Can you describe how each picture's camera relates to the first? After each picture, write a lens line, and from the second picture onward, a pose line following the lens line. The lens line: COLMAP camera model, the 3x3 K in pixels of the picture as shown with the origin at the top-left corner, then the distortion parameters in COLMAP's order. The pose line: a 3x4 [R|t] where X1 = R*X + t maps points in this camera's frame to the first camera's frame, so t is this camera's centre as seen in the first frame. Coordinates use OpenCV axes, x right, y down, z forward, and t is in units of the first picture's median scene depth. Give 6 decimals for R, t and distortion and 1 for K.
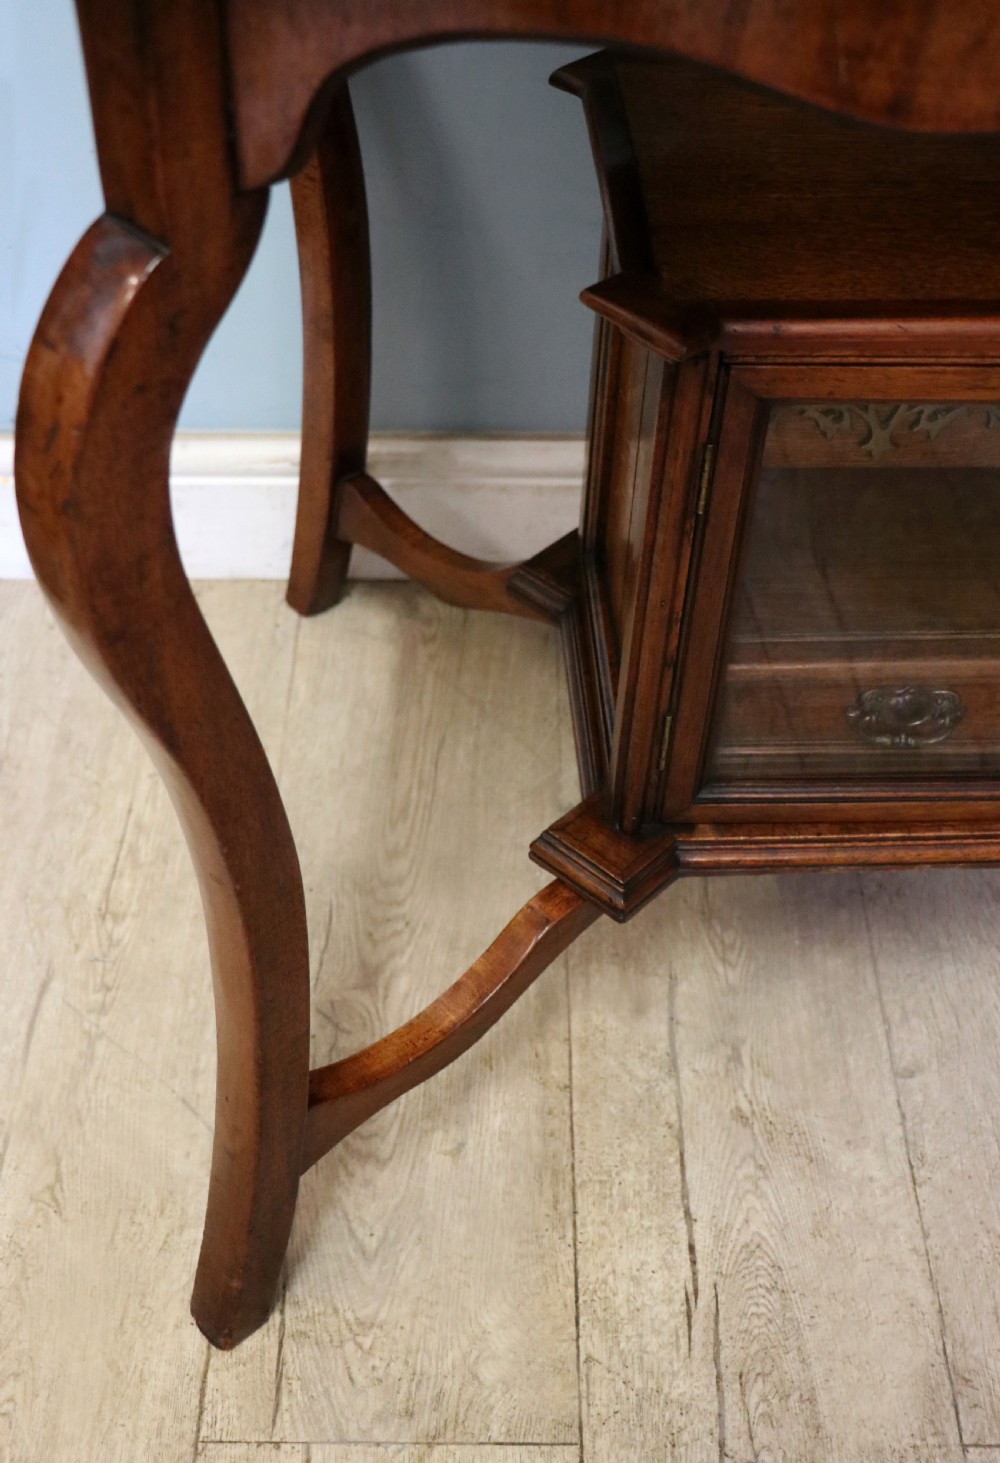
lens RADIAL K [[1844.7, 0, 501.5], [0, 1844.7, 710.7], [0, 0, 1]] dist [-0.098926, 0.292624]
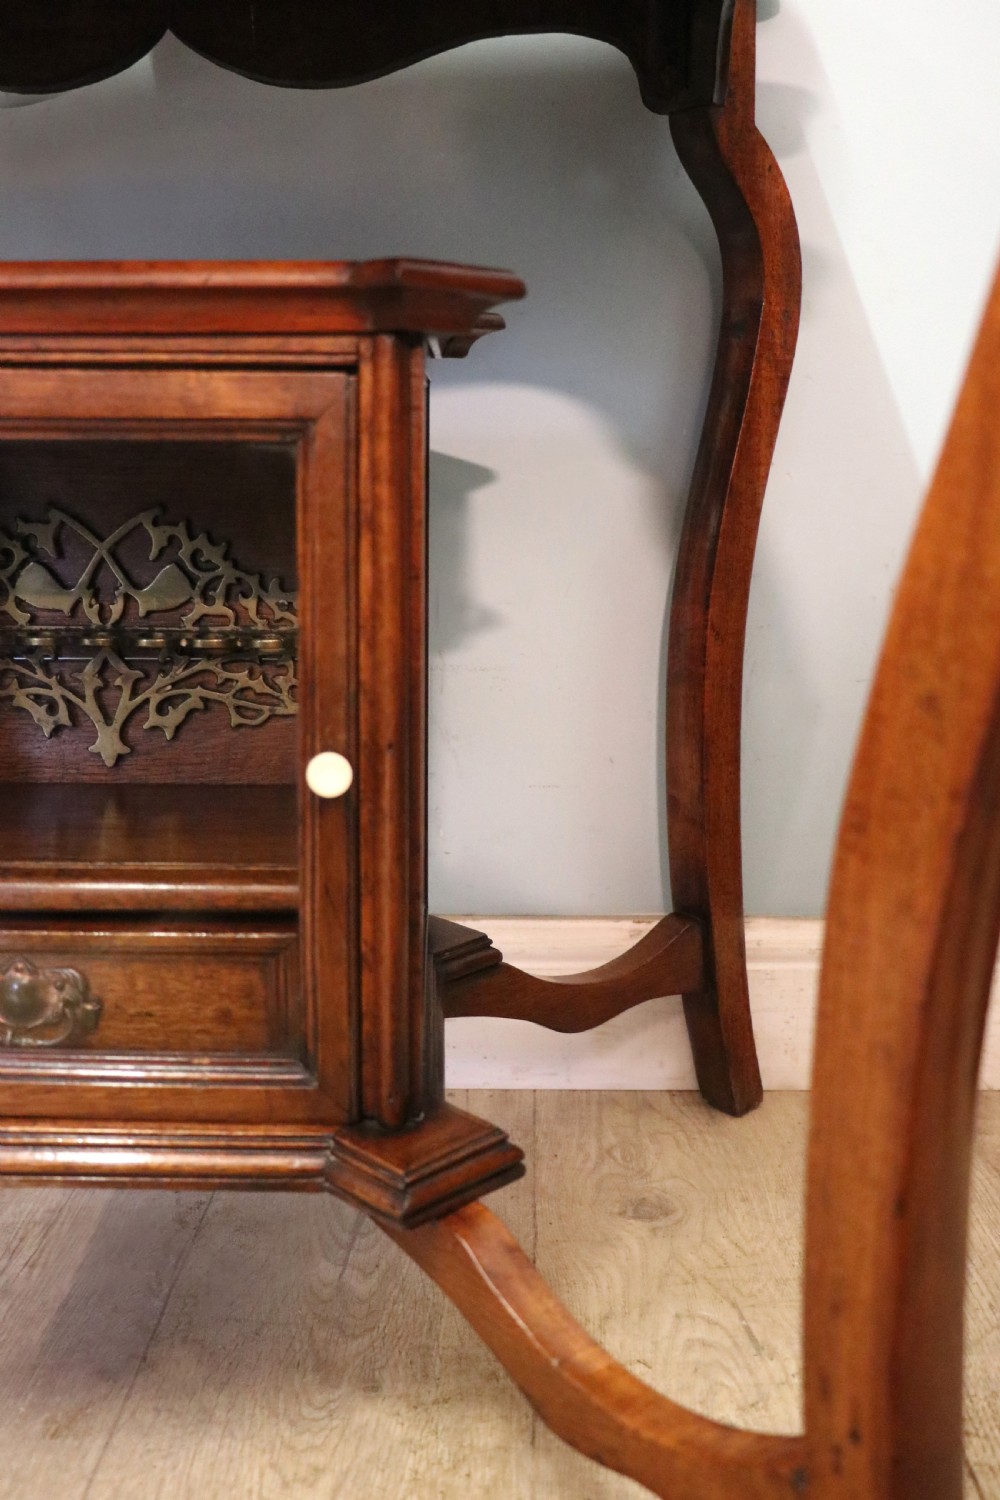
lens RADIAL K [[1470.5, 0, 500.0], [0, 1470.5, 750.0], [0, 0, 1]] dist [-0.159276, 0.191312]
pose [[0.999557, -0.011800, -0.027314, 0.435775], [-0.004192, 0.852988, -0.521913, 0.231506], [0.029458, 0.521796, 0.852561, 0.438168]]
